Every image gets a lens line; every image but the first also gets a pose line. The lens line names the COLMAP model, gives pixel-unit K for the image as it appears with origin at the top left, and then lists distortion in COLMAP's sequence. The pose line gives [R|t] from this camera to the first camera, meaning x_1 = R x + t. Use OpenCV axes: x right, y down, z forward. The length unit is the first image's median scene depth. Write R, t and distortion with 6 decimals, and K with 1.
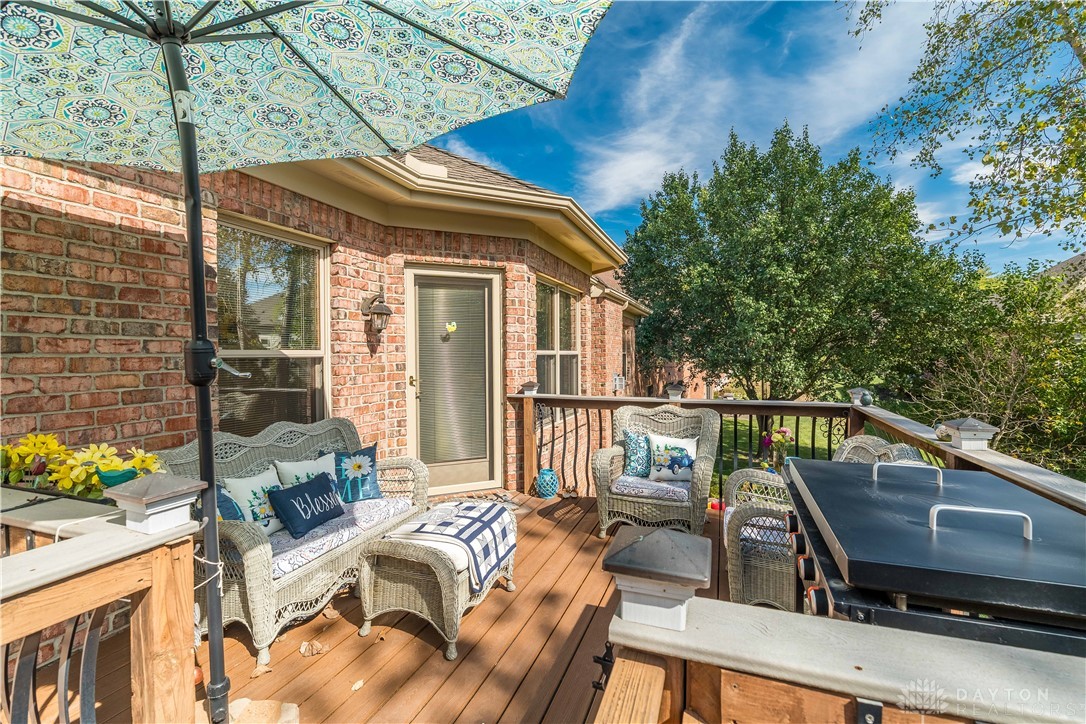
lens RADIAL K [[499.0, 0, 551.0], [0, 499.0, 361.7], [0, 0, 1]] dist [-0.002853, -0.000391]
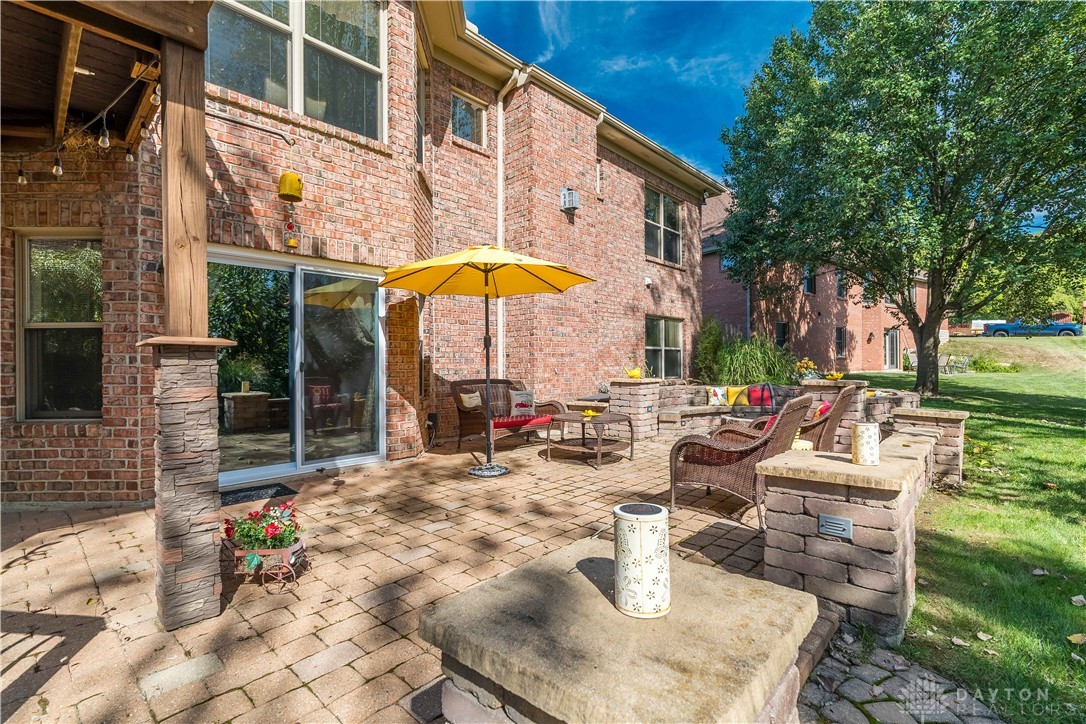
lens RADIAL K [[499.0, 0, 551.0], [0, 499.0, 361.7], [0, 0, 1]] dist [-0.002853, -0.000391]
pose [[0.927448, -0.000678, -0.373952, 0.270869], [-0.001154, 0.999988, -0.004676, 0.208925], [0.373951, 0.004769, 0.927436, 0.167517]]
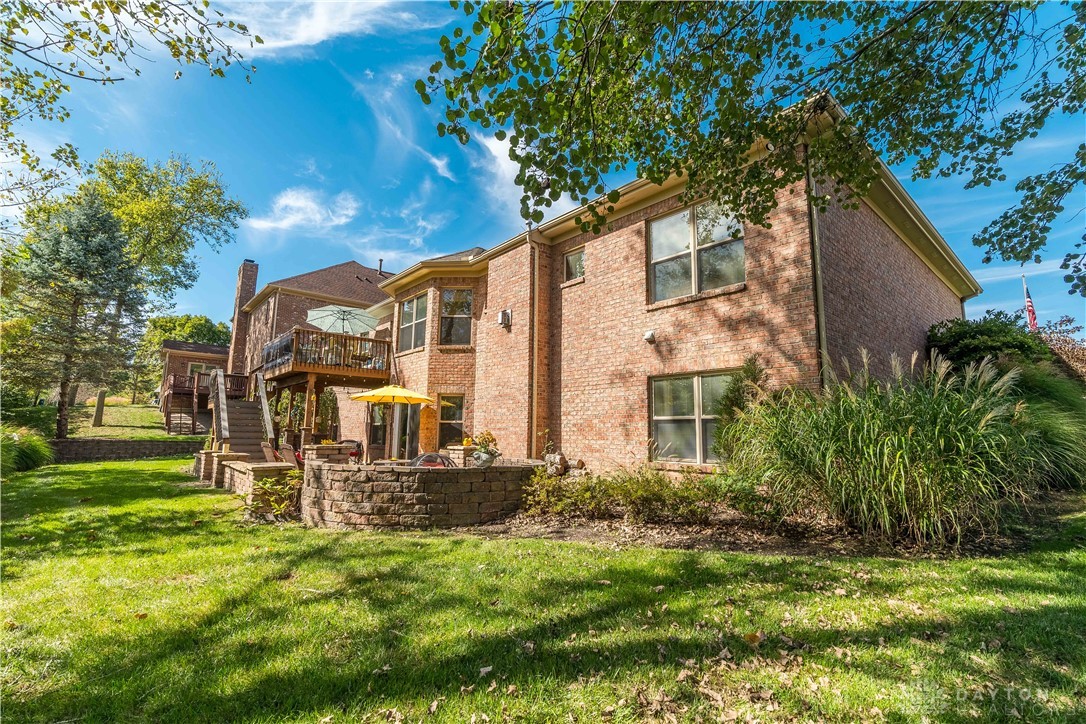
lens RADIAL K [[499.0, 0, 551.0], [0, 499.0, 361.7], [0, 0, 1]] dist [-0.002853, -0.000391]
pose [[-0.474620, -0.137103, -0.869447, 0.701157], [-0.018343, 0.989120, -0.145960, 0.206878], [0.880000, -0.053327, -0.471971, 1.083763]]
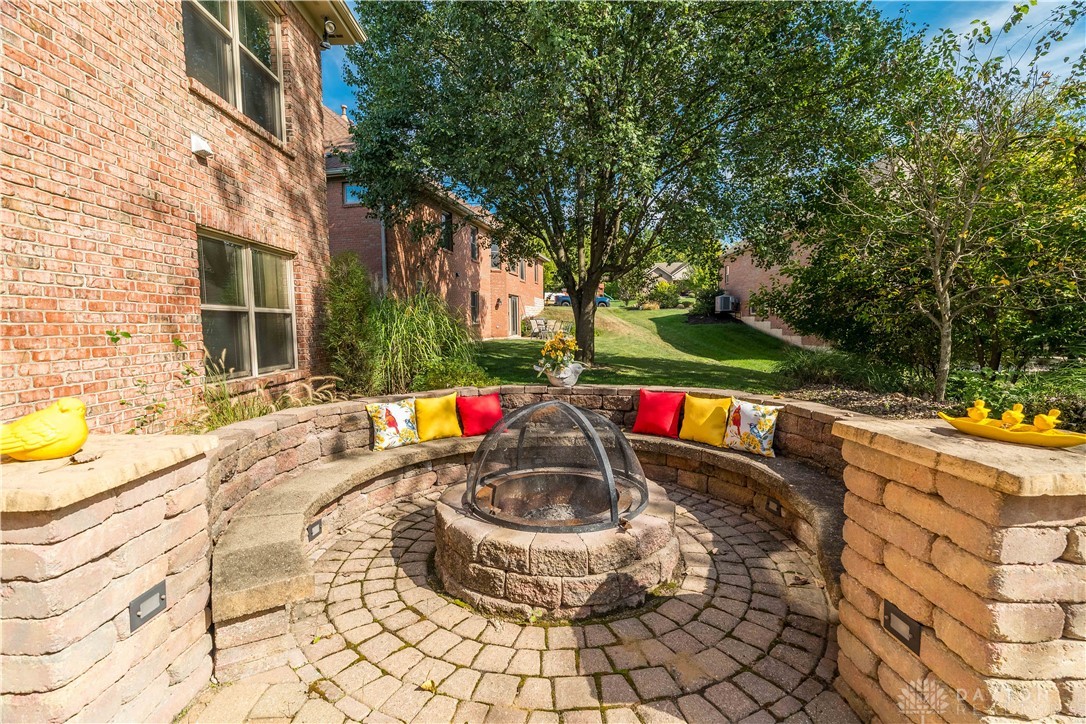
lens RADIAL K [[499.0, 0, 551.0], [0, 499.0, 361.7], [0, 0, 1]] dist [-0.002853, -0.000391]
pose [[0.937340, -0.033183, 0.346833, 0.219233], [0.010330, 0.997663, 0.067534, 0.200022], [-0.348263, -0.059720, 0.935492, 0.538930]]
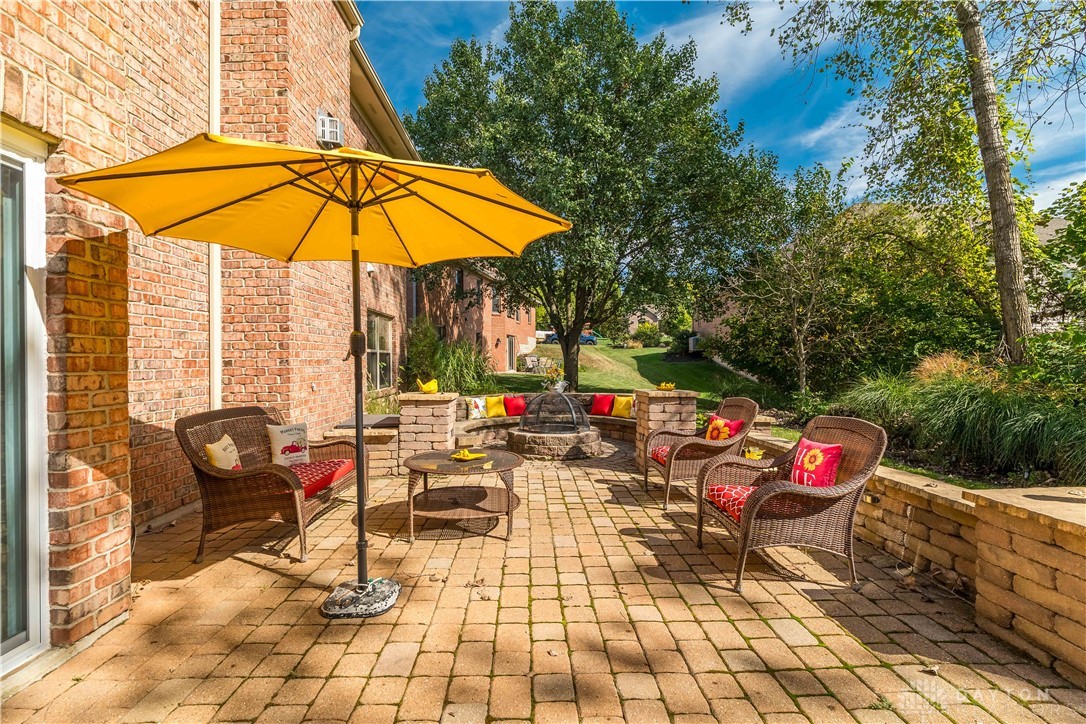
lens RADIAL K [[499.0, 0, 551.0], [0, 499.0, 361.7], [0, 0, 1]] dist [-0.002853, -0.000391]
pose [[0.929588, 0.000864, 0.368600, 0.108914], [0.001174, 0.999985, -0.005305, 0.201226], [-0.368599, 0.005365, 0.929573, 0.276293]]
